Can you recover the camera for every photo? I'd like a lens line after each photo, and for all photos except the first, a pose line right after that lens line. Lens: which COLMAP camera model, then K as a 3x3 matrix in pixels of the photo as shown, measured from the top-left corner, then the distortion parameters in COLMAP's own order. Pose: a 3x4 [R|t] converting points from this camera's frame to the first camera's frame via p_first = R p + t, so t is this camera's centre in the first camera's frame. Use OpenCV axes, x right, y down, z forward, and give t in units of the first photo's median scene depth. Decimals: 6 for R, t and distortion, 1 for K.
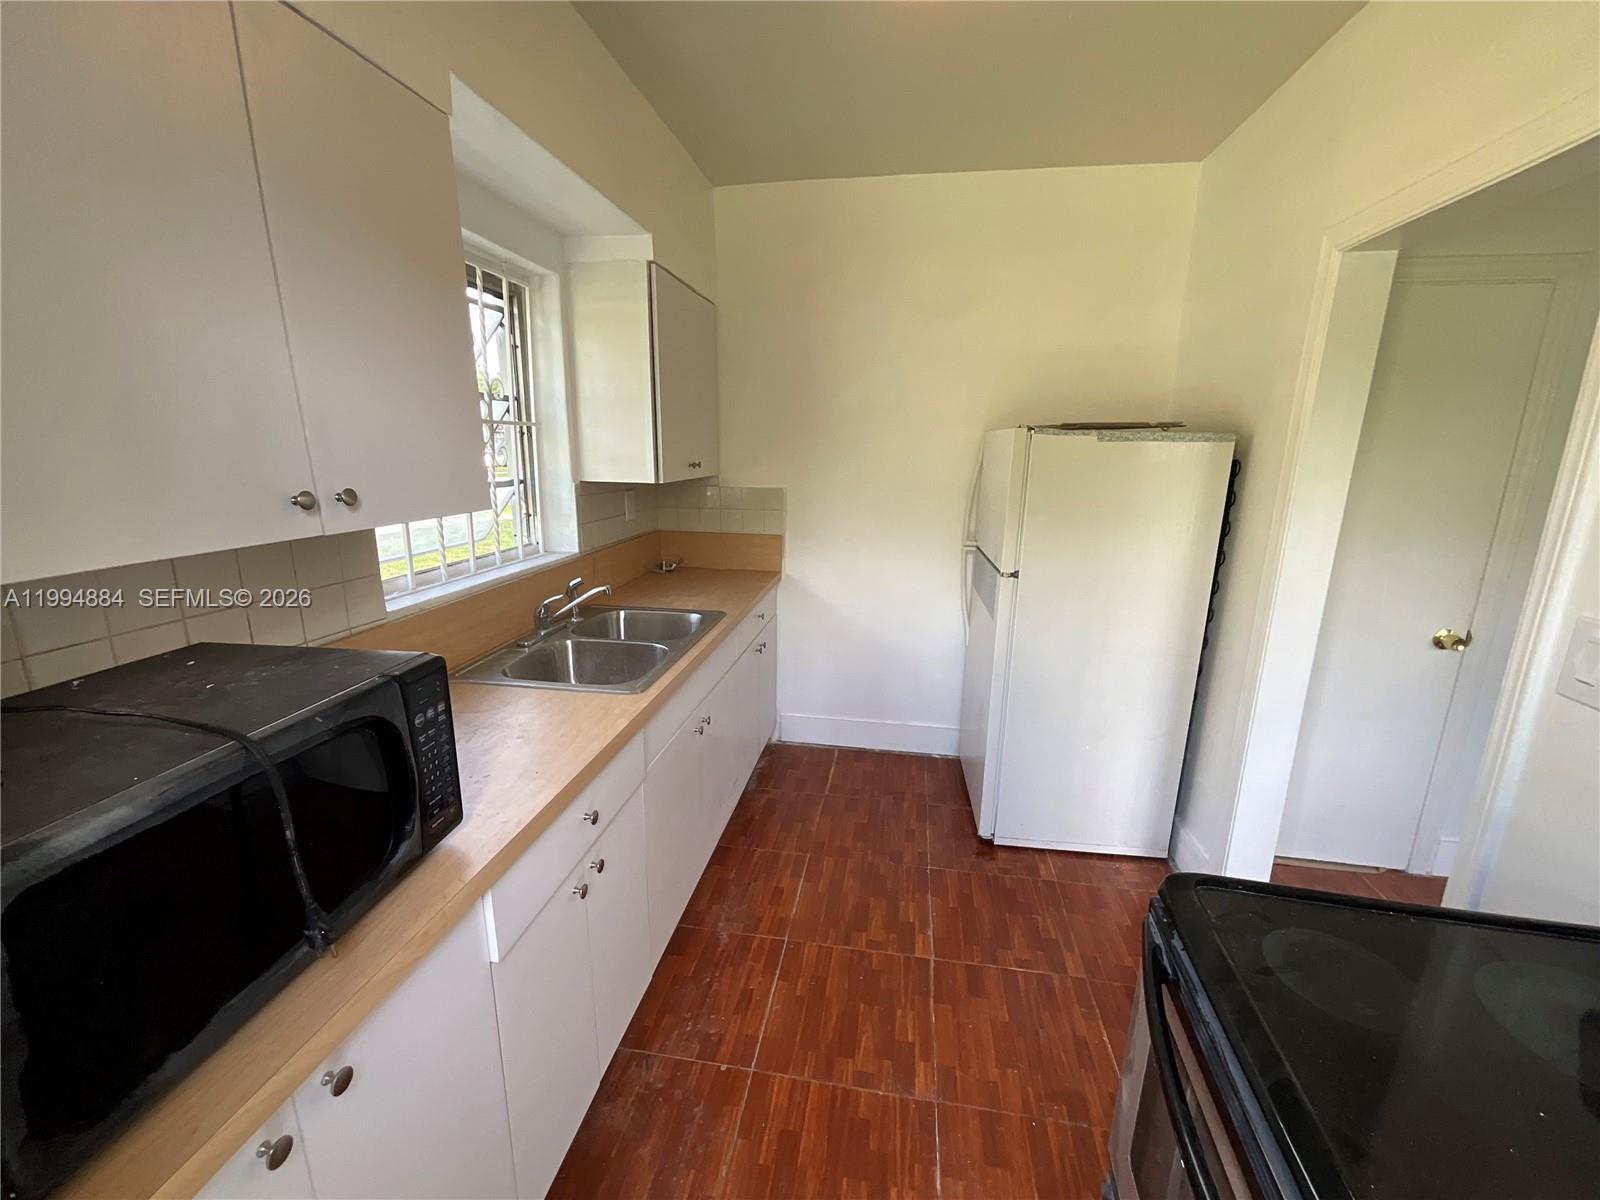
lens RADIAL K [[653.5, 0, 800.6], [0, 653.5, 603.7], [0, 0, 1]] dist [-0.006766, 0.003617]
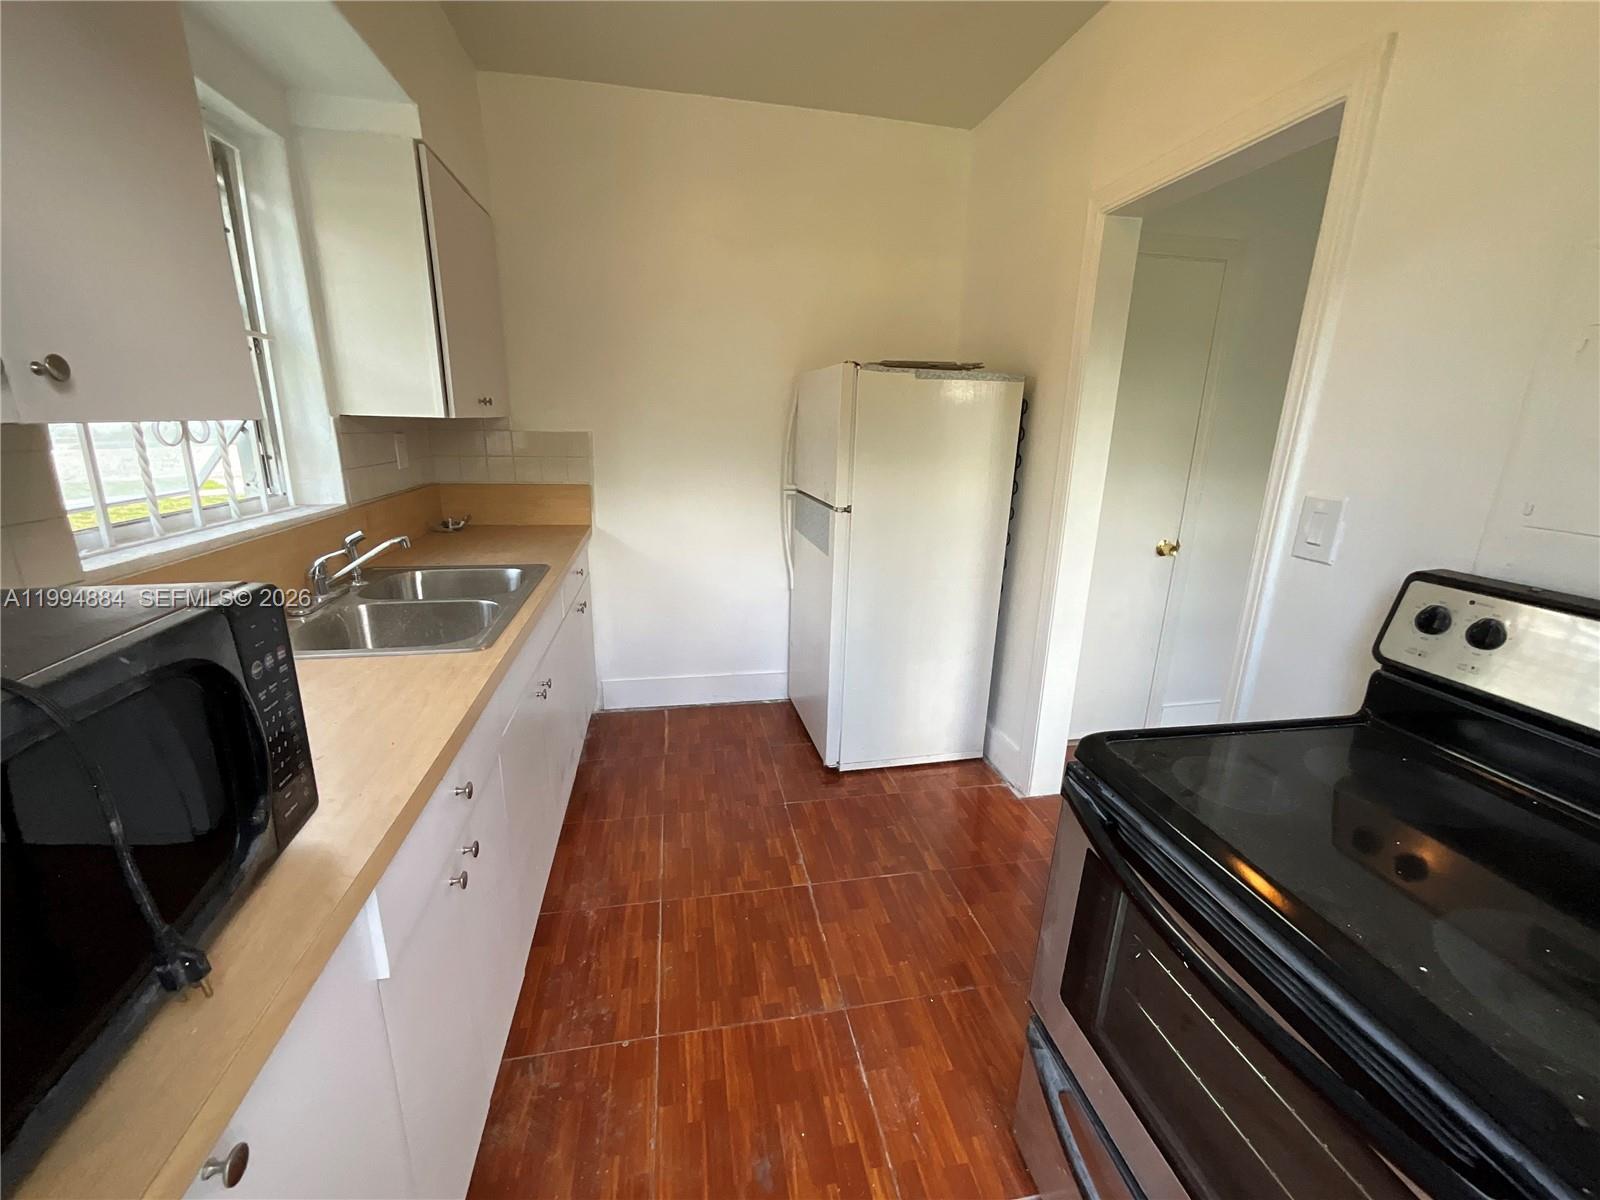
lens RADIAL K [[653.5, 0, 803.9], [0, 653.5, 604.2], [0, 0, 1]] dist [-0.006766, 0.003617]
pose [[0.935696, -0.084106, 0.342636, -0.115776], [0.069472, 0.996078, 0.054786, 0.048329], [-0.345900, -0.027459, 0.937869, 0.053078]]
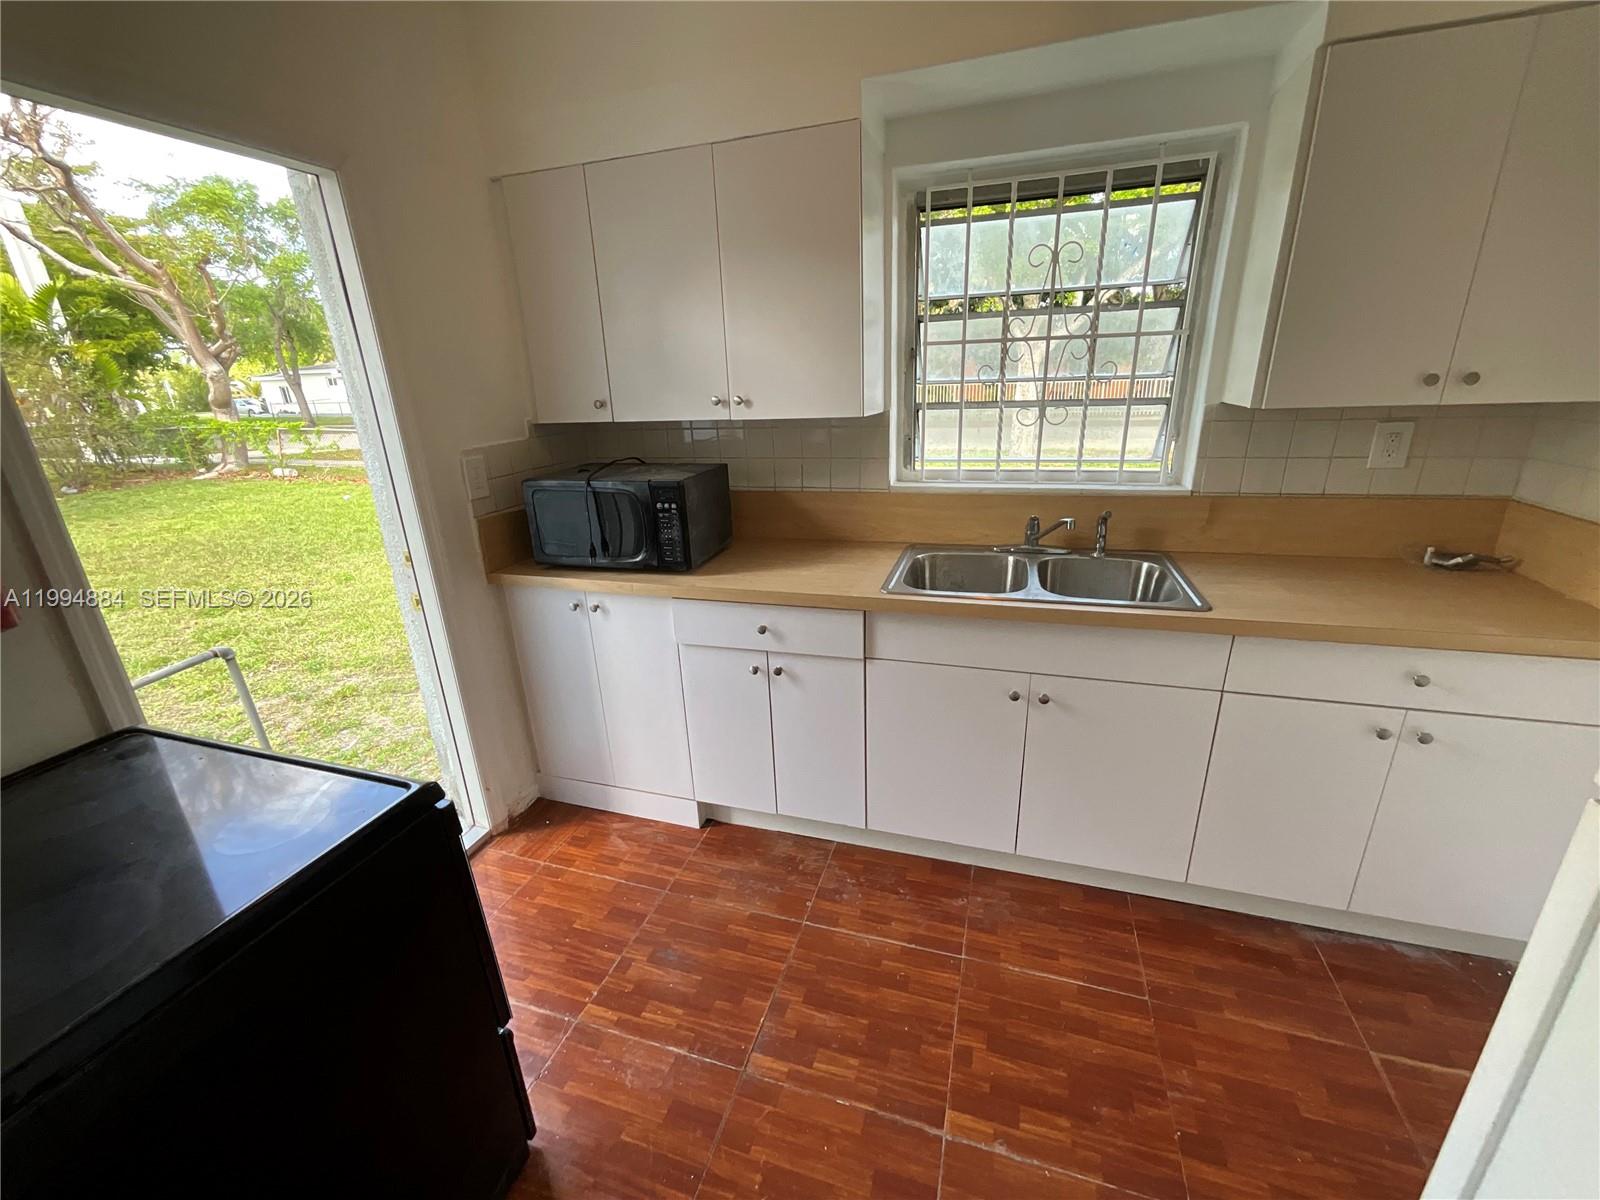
lens RADIAL K [[653.5, 0, 794.2], [0, 653.5, 594.6], [0, 0, 1]] dist [-0.006766, 0.003617]
pose [[-0.147563, 0.316679, -0.936984, 0.660620], [-0.195266, 0.919381, 0.341481, -0.169593], [0.969586, 0.233351, -0.073830, 0.740615]]
